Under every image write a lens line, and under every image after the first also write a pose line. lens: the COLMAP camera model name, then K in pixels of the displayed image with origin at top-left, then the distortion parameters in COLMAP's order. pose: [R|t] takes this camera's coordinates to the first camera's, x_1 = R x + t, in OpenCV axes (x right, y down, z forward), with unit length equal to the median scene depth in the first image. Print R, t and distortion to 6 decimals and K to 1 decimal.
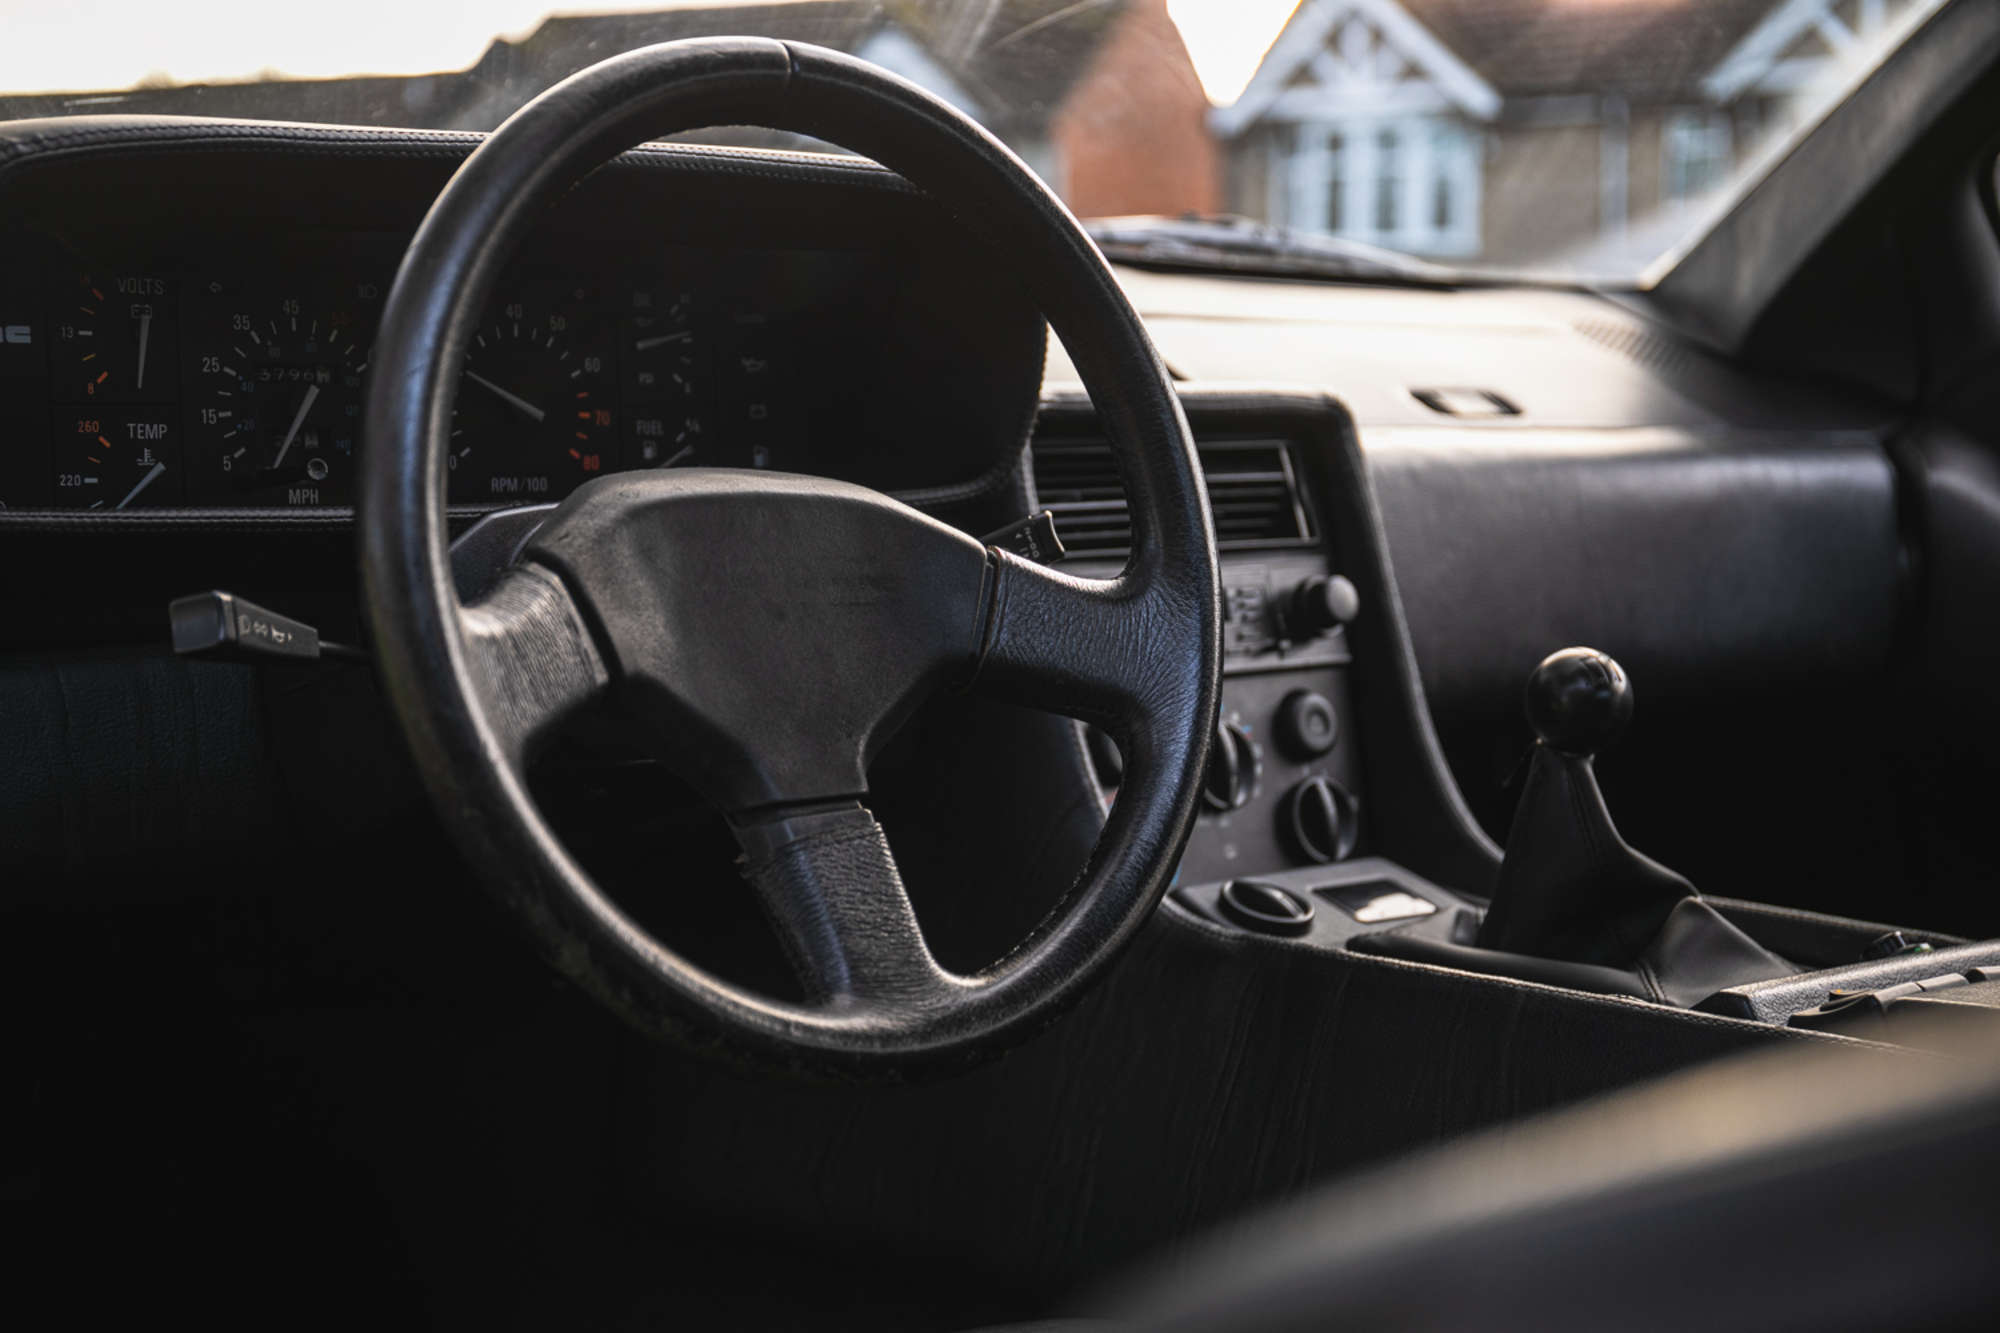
lens RADIAL K [[3138.6, 0, 1000.0], [0, 3138.6, 666.5], [0, 0, 1]] dist [0.037094, 0.138803]
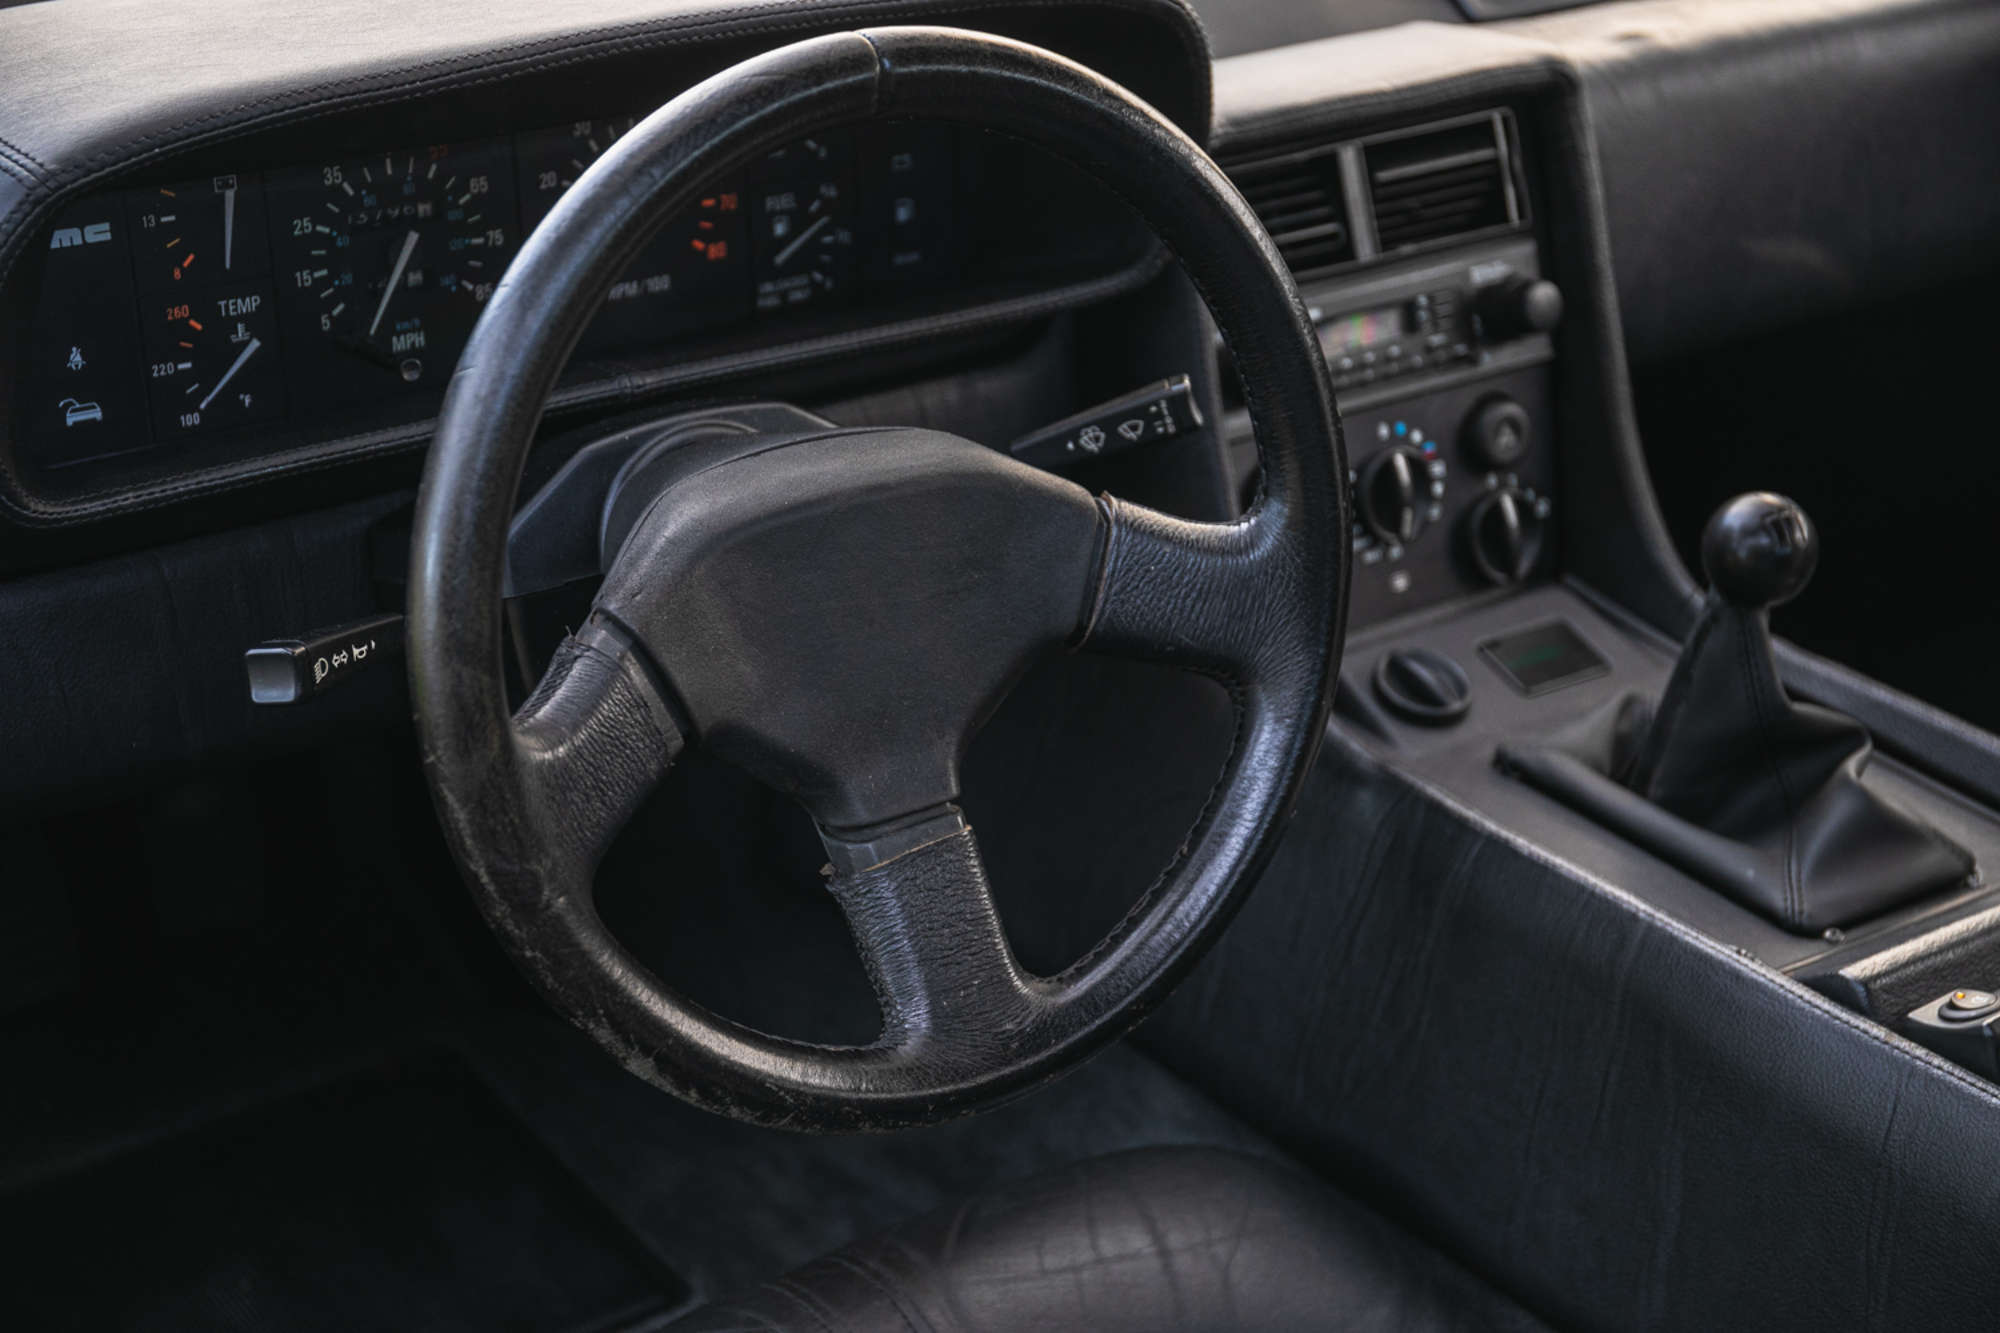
lens RADIAL K [[3356.7, 0, 1000.0], [0, 3356.7, 666.5], [0, 0, 1]] dist [0.064793, -0.012788]
pose [[0.993957, 0.053763, -0.095703, 0.061414], [-0.016977, 0.936649, 0.349859, -0.324294], [0.108450, -0.346120, 0.931901, 0.030392]]
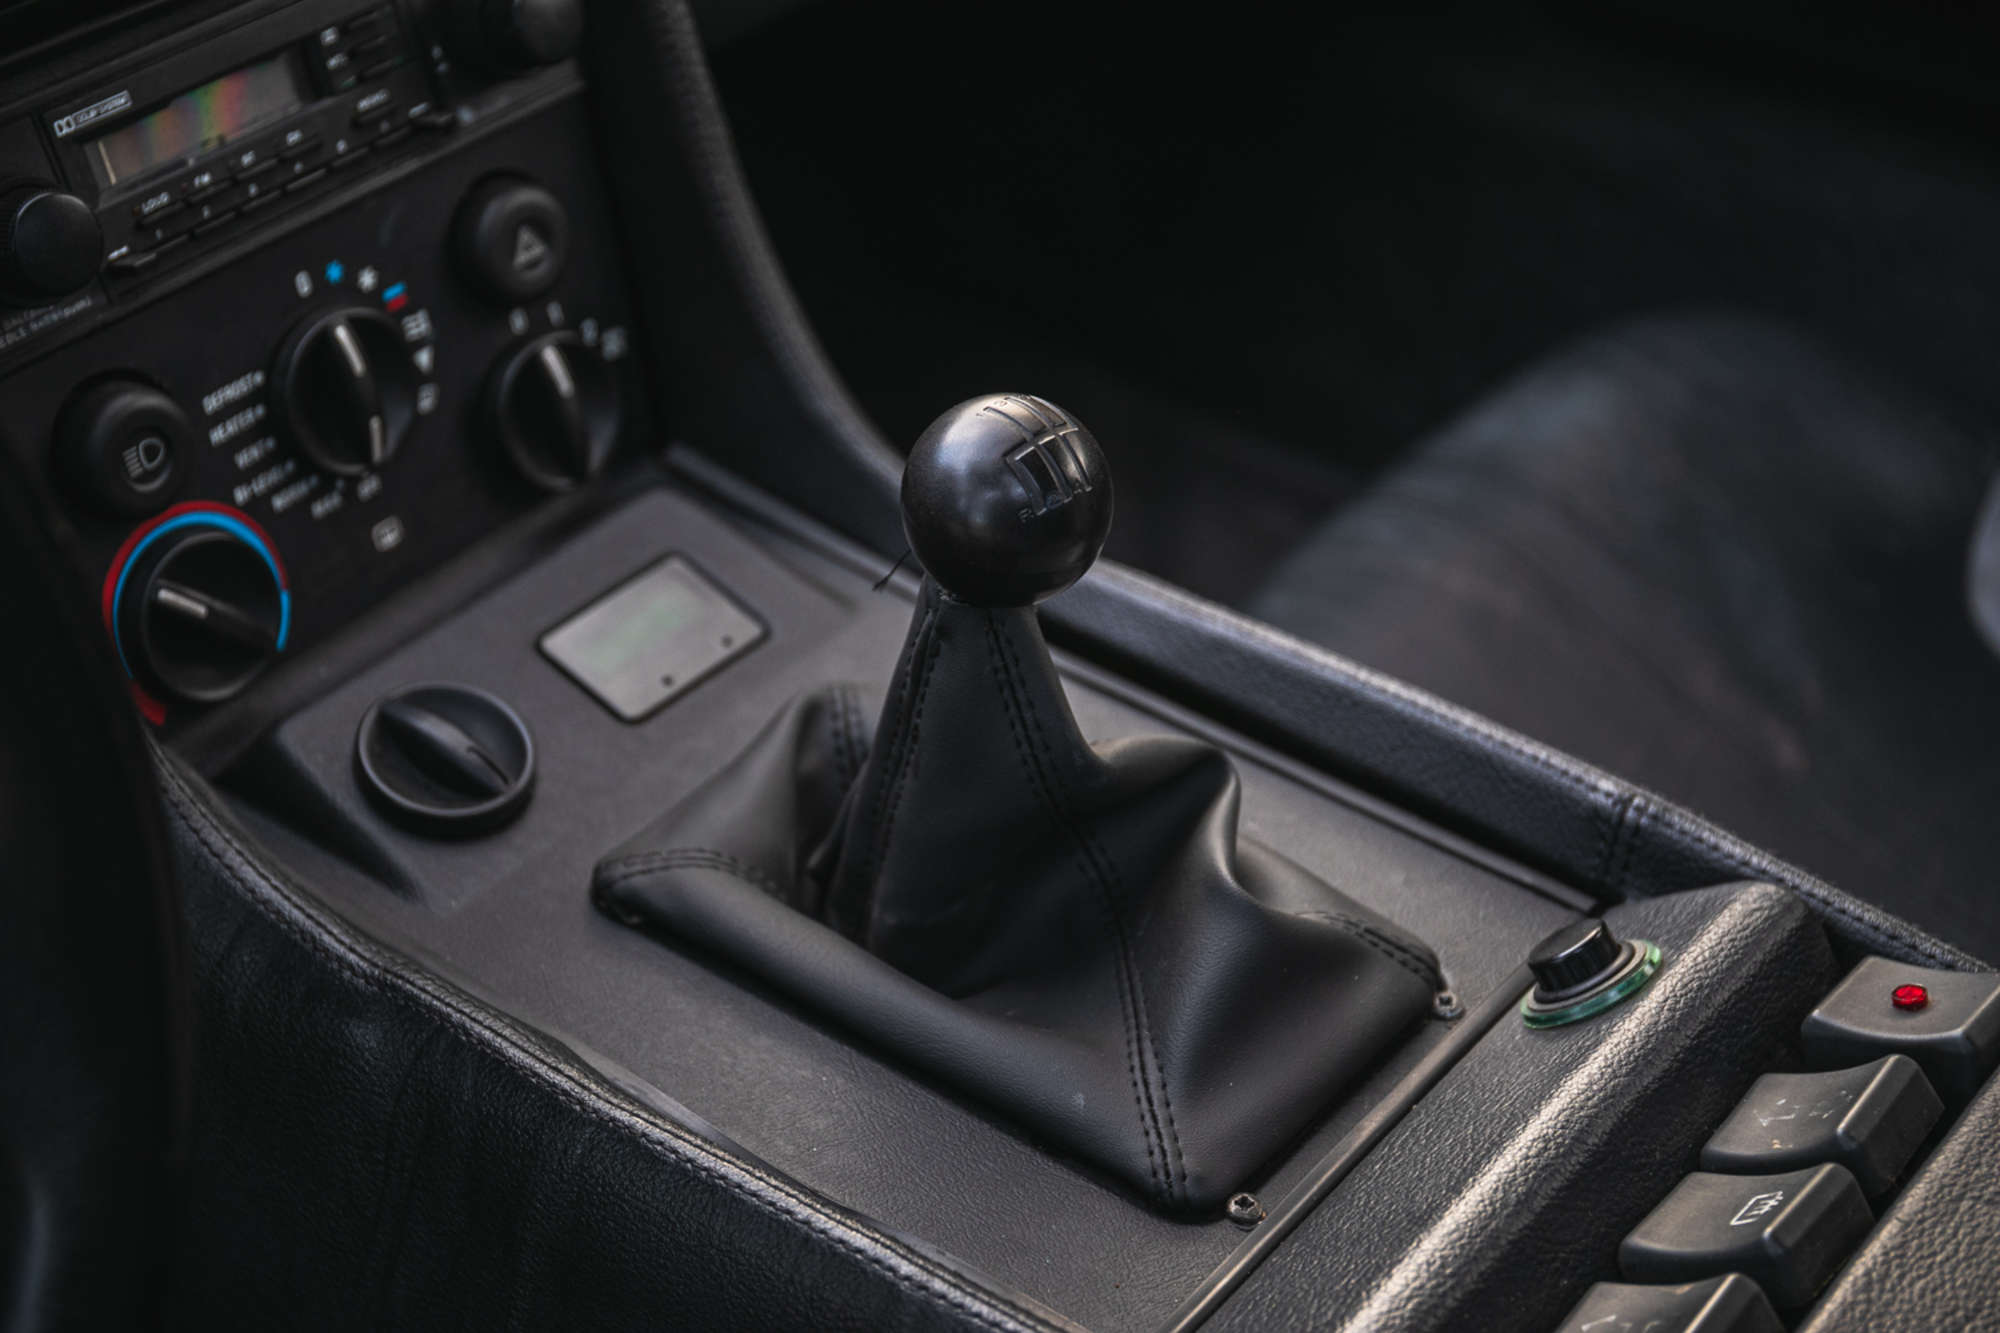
lens RADIAL K [[3243.6, 0, 1002.3], [0, 3243.6, 586.7], [0, 0, 1]] dist [0.247437, 0.014967]
pose [[0.983156, -0.112246, 0.144237, 0.113900], [0.026045, 0.867180, 0.497313, -0.253561], [-0.180901, -0.485180, 0.855497, 0.582871]]
